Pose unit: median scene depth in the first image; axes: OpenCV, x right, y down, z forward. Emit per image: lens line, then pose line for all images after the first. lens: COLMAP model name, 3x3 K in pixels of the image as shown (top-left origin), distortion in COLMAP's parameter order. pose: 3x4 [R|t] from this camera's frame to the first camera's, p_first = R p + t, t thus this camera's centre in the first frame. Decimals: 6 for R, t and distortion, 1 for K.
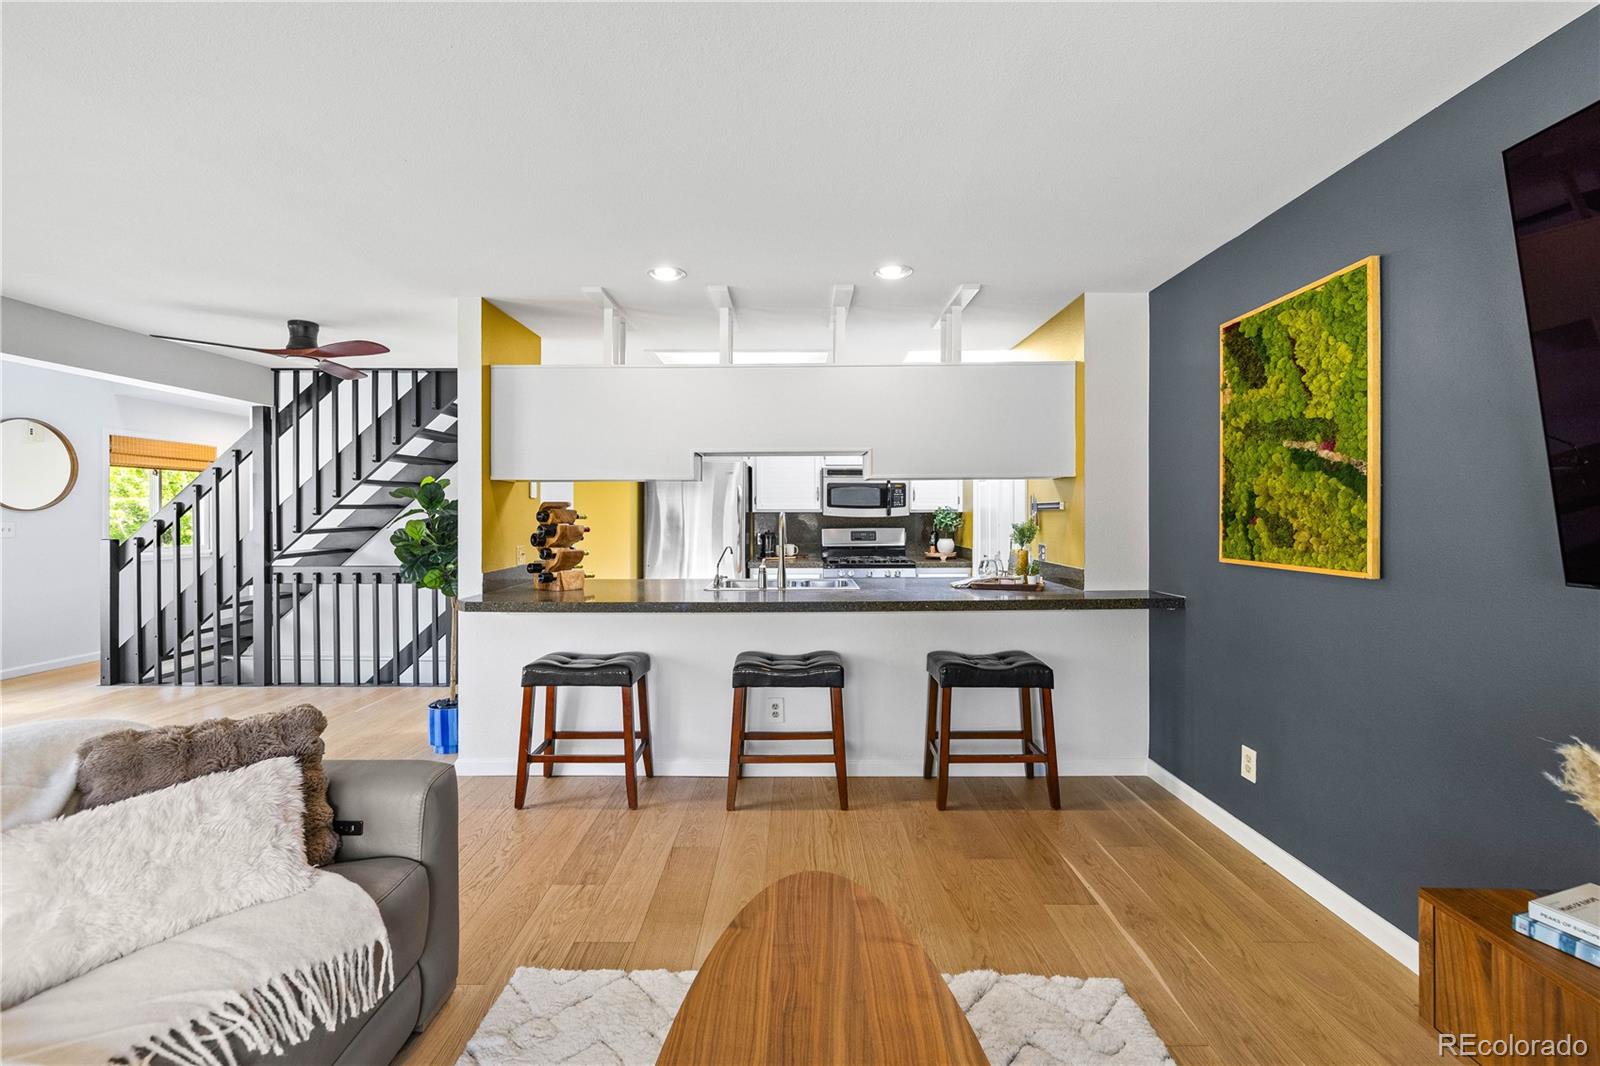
lens RADIAL K [[679.4, 0, 792.7], [0, 679.4, 513.0], [0, 0, 1]] dist [0.001550, -0.000016]
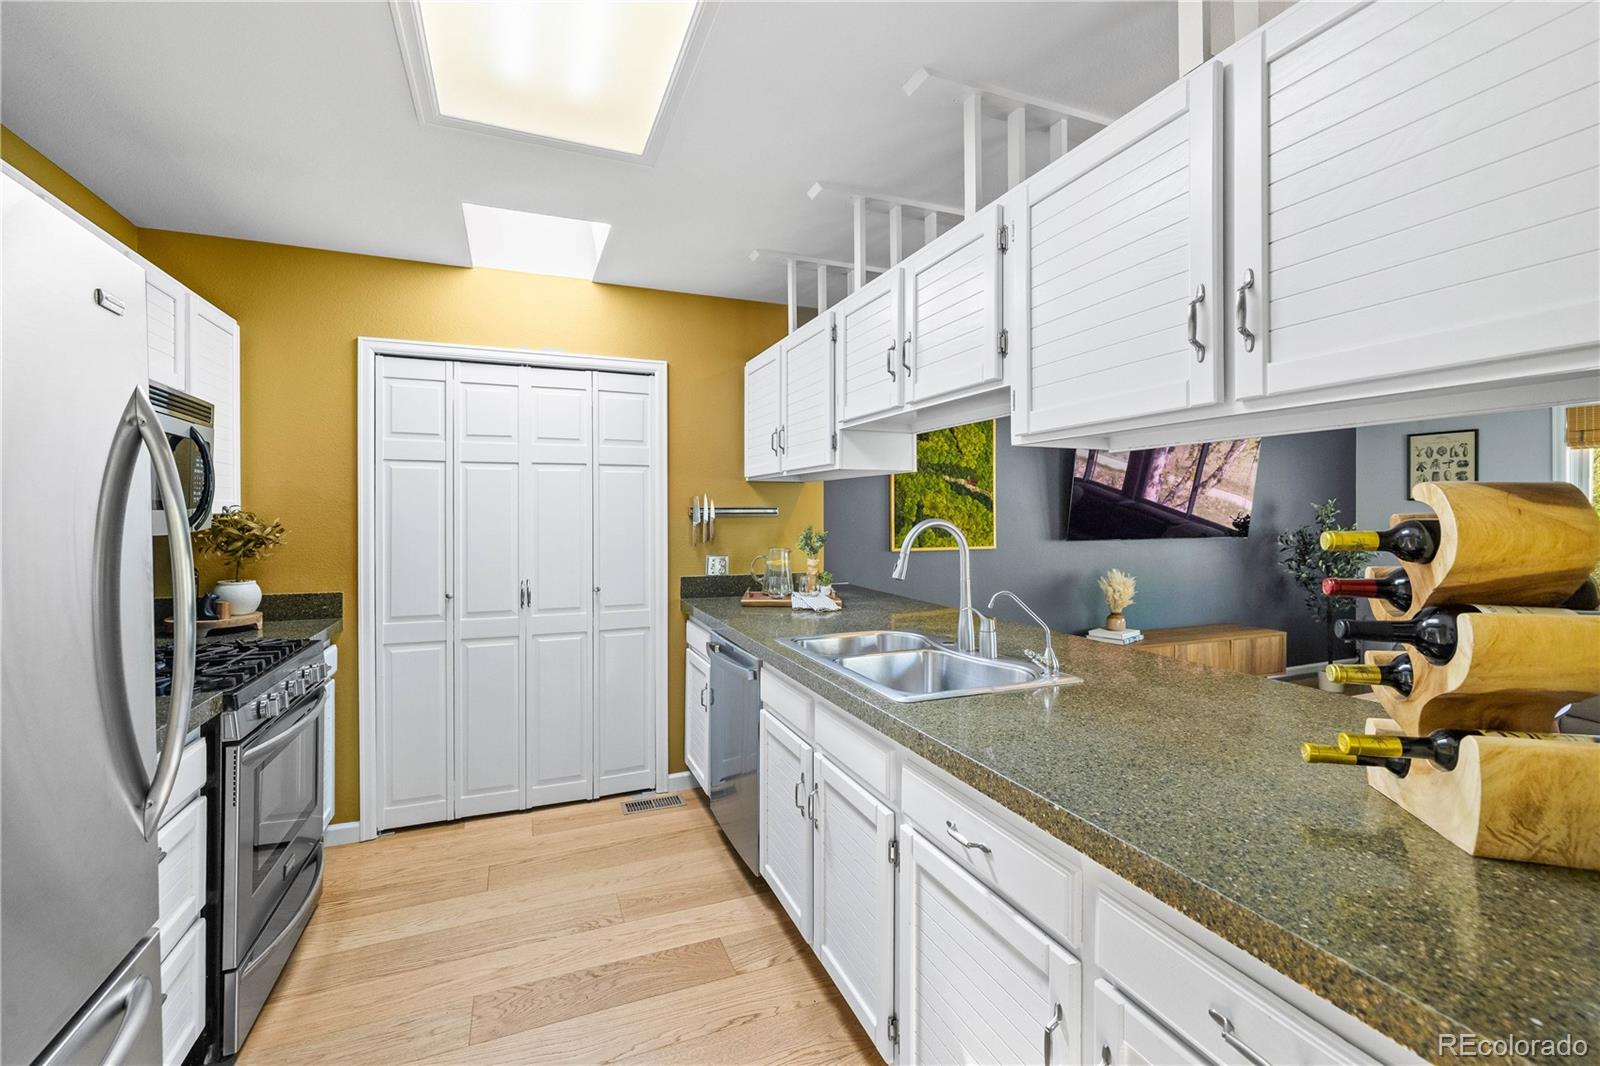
lens RADIAL K [[675.8, 0, 793.9], [0, 675.8, 515.8], [0, 0, 1]] dist [0.000895, -0.000031]
pose [[-0.390022, -0.000827, 0.920805, -0.445098], [0.003362, 0.999992, 0.002322, -0.006649], [-0.920800, 0.004001, -0.390016, 1.251076]]
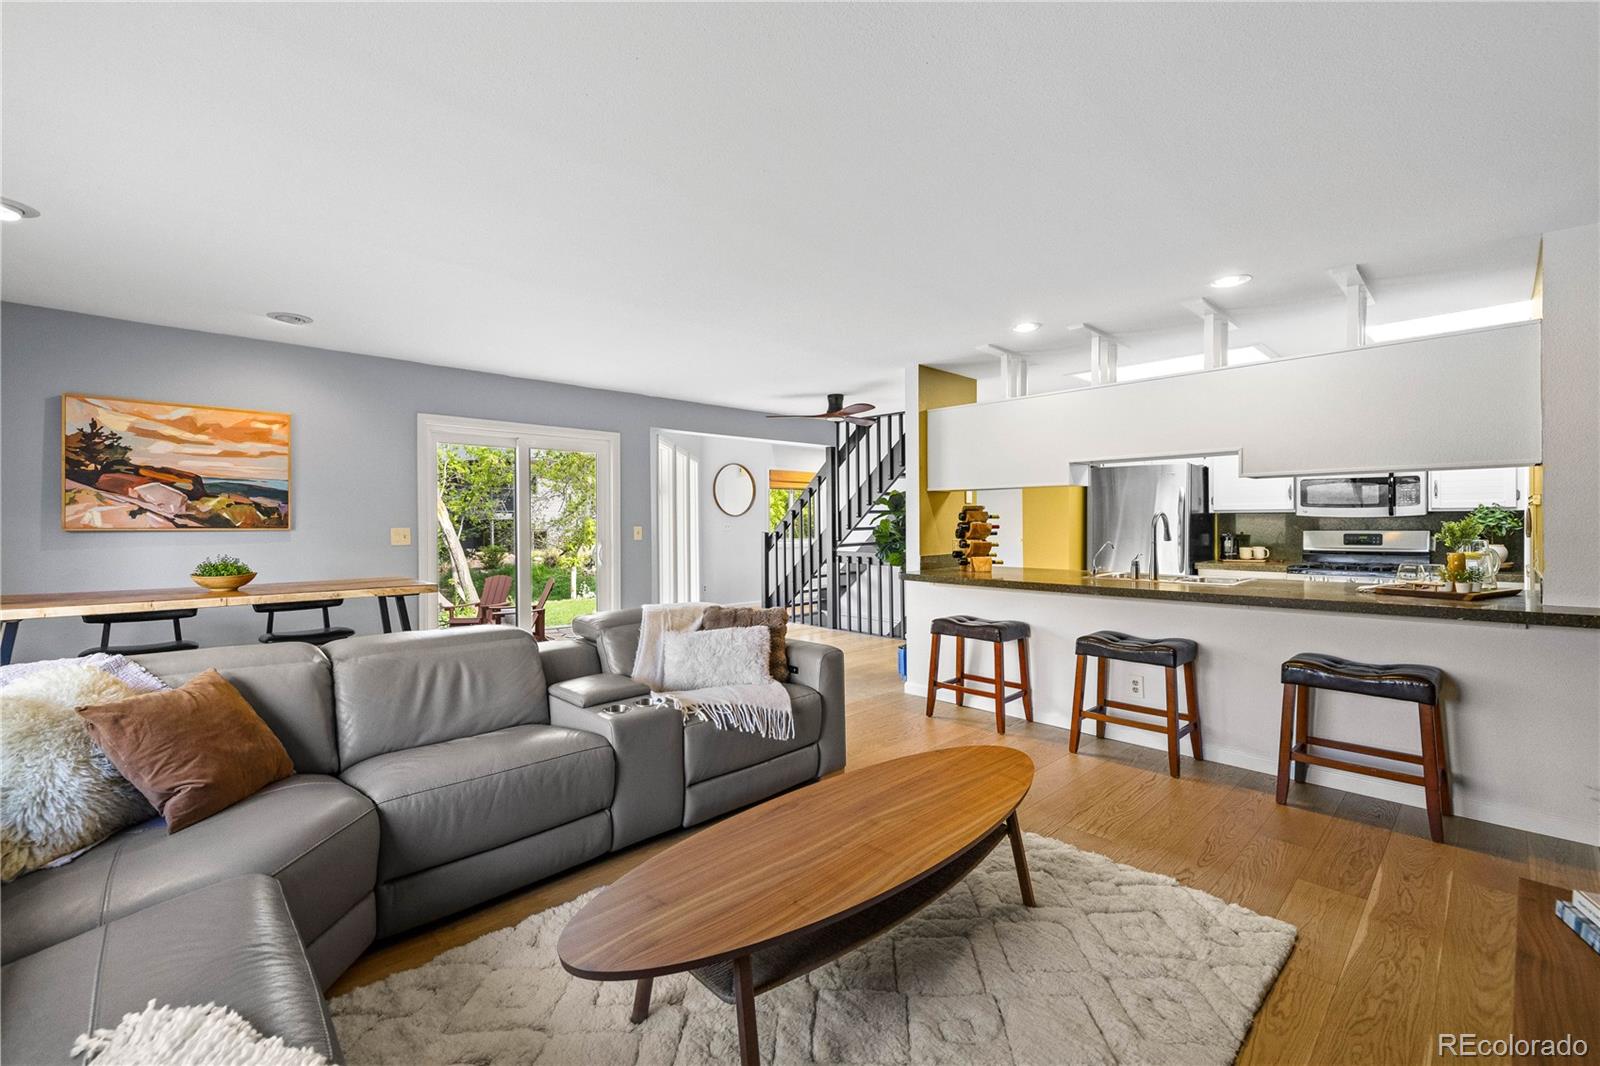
lens RADIAL K [[675.8, 0, 793.9], [0, 675.8, 515.8], [0, 0, 1]] dist [0.000895, -0.000031]
pose [[0.700201, -0.007072, -0.713910, 0.330615], [0.004799, 0.999975, -0.005199, 0.008319], [0.713929, 0.000215, 0.700218, -0.168500]]
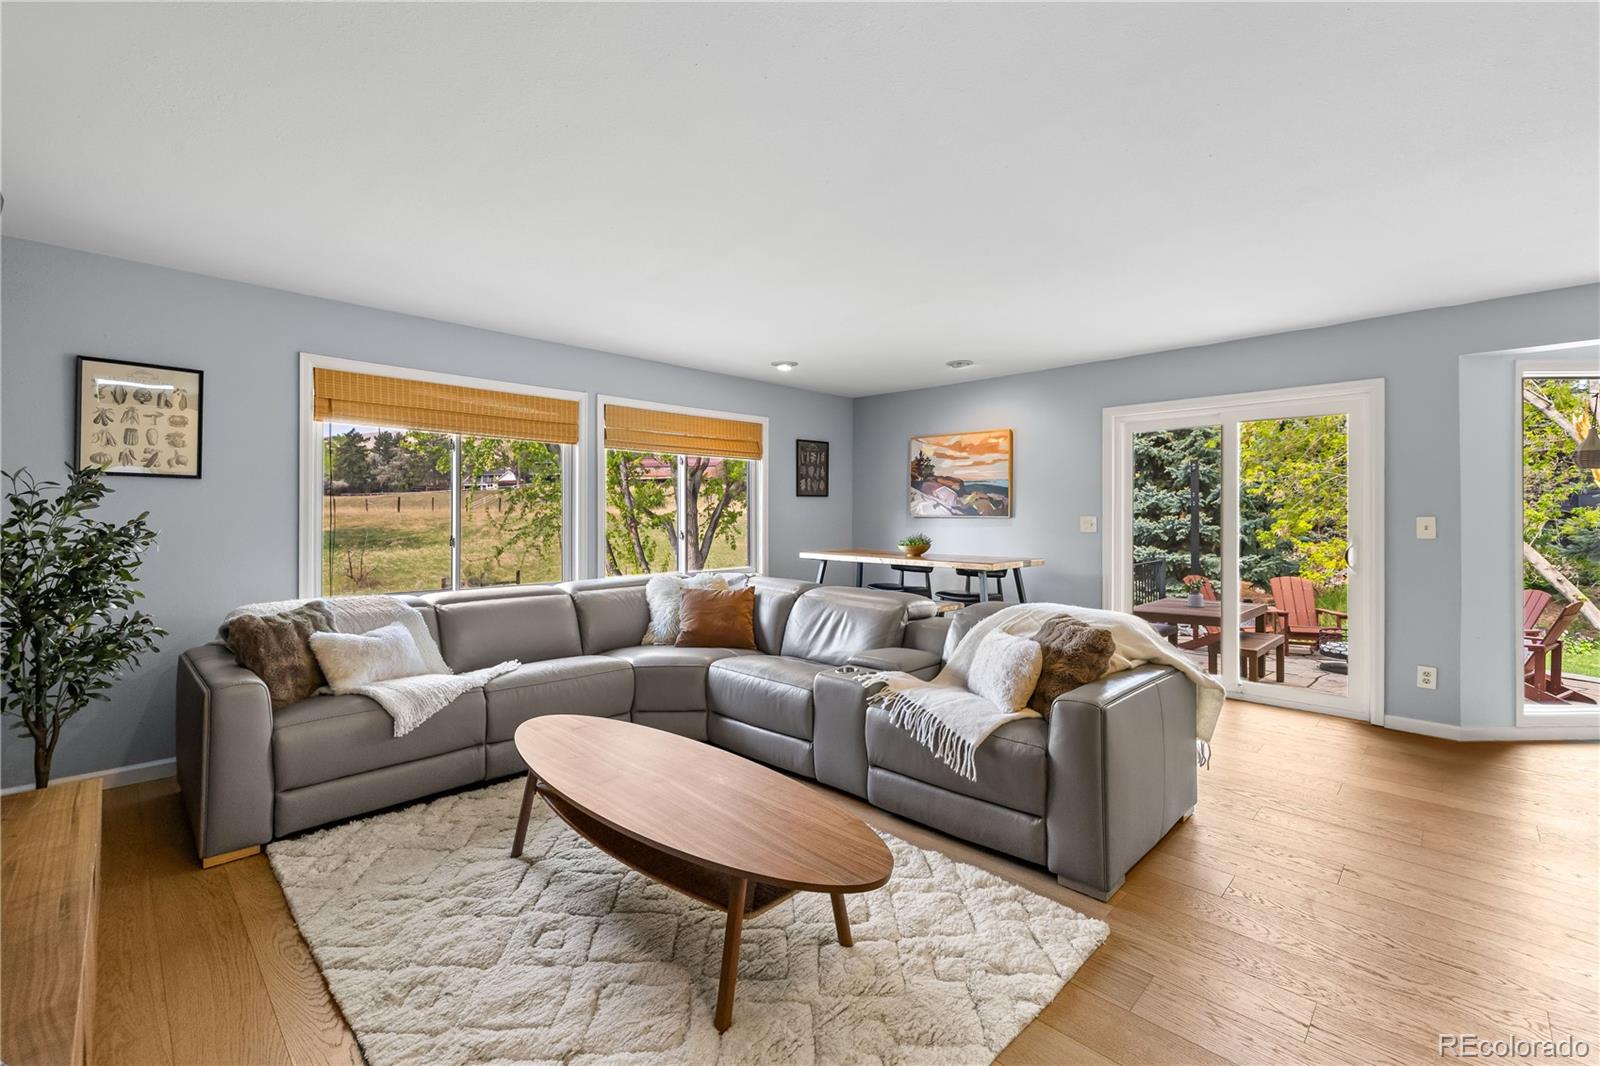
lens RADIAL K [[679.4, 0, 792.7], [0, 679.4, 513.0], [0, 0, 1]] dist [0.001550, -0.000016]
pose [[-0.691486, -0.002975, -0.722384, 0.335041], [0.002347, 0.999977, -0.006365, 0.020164], [0.722386, -0.006097, -0.691463, 0.674808]]
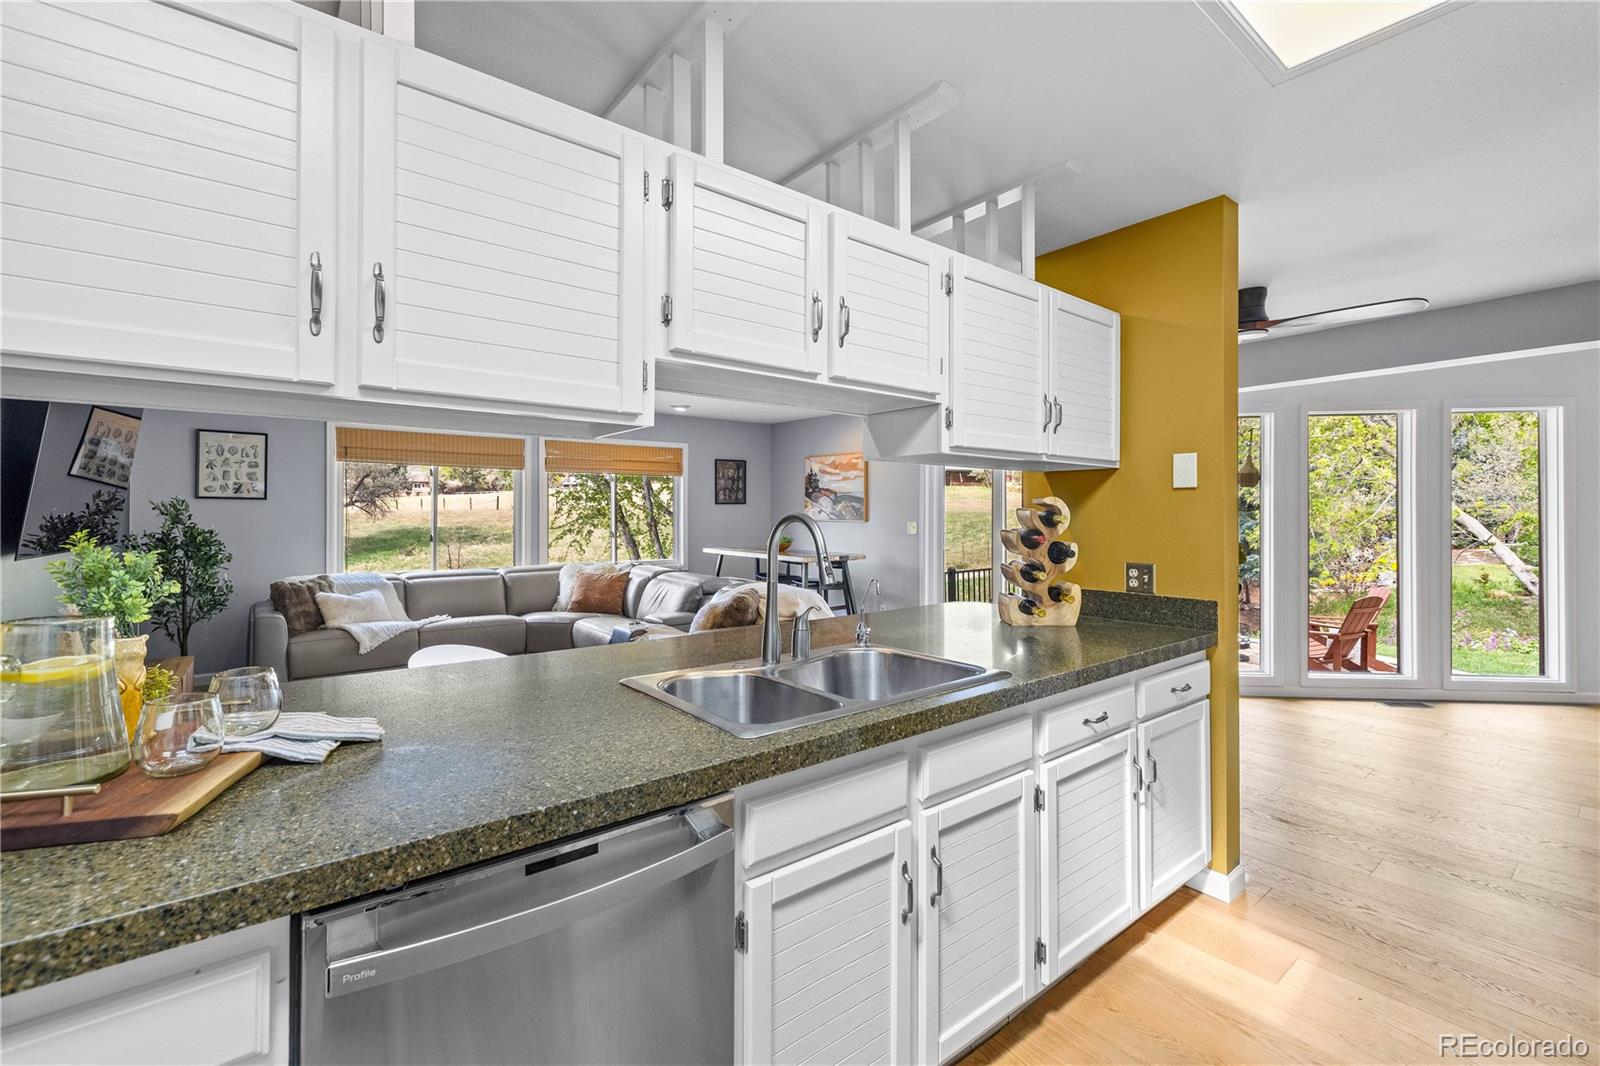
lens RADIAL K [[675.8, 0, 793.9], [0, 675.8, 515.8], [0, 0, 1]] dist [0.000895, -0.000031]
pose [[-0.779920, 0.002392, -0.625875, 0.257079], [0.001008, 0.999996, 0.002567, 0.000813], [0.625878, 0.001371, -0.779920, 1.301799]]
